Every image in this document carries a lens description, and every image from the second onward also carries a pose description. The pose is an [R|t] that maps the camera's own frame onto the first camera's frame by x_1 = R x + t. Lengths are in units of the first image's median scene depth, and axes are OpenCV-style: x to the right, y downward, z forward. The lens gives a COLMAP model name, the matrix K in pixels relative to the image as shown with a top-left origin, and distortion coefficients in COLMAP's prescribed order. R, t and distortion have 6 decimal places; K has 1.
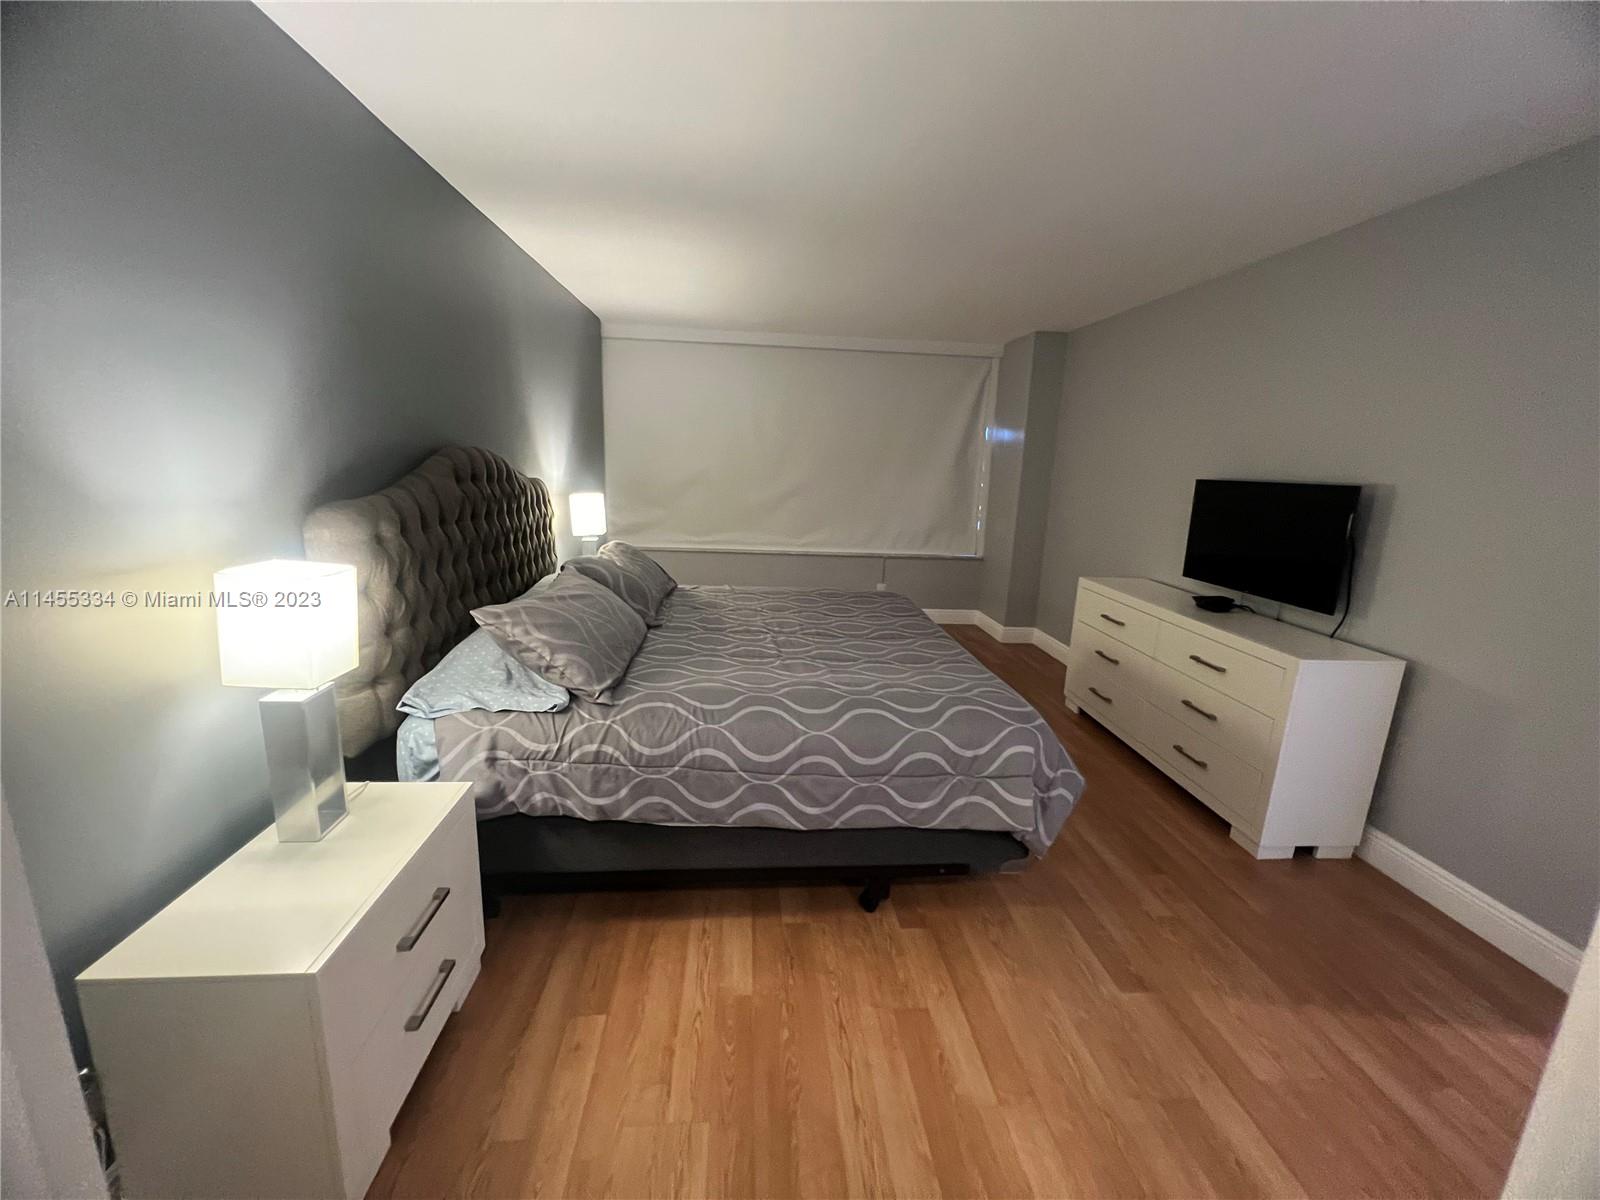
lens RADIAL K [[645.9, 0, 802.1], [0, 645.9, 596.4], [0, 0, 1]] dist [0.000225, 0.000076]
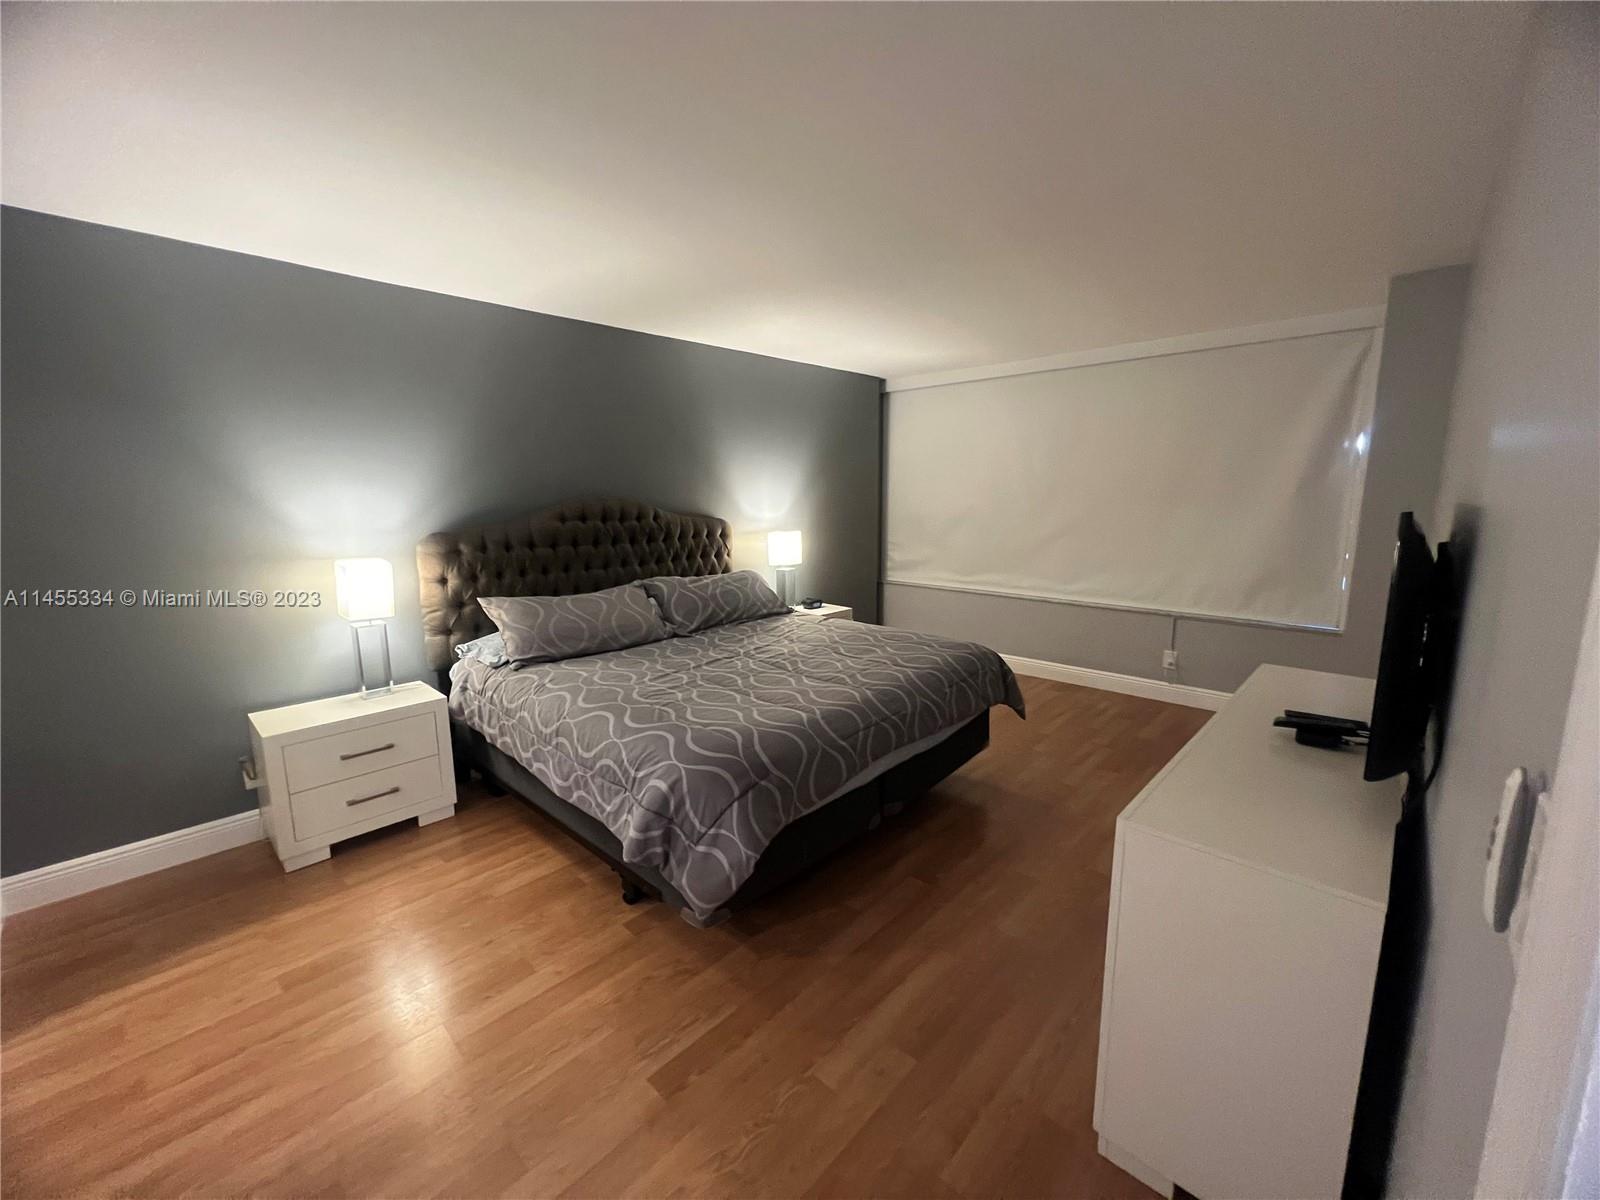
lens RADIAL K [[645.9, 0, 804.2], [0, 645.9, 602.8], [0, 0, 1]] dist [0.000225, 0.000076]
pose [[0.671567, 0.085611, -0.735981, 0.918405], [-0.125569, 0.992085, 0.000822, -0.051622], [0.730226, 0.091865, 0.677001, 0.358728]]
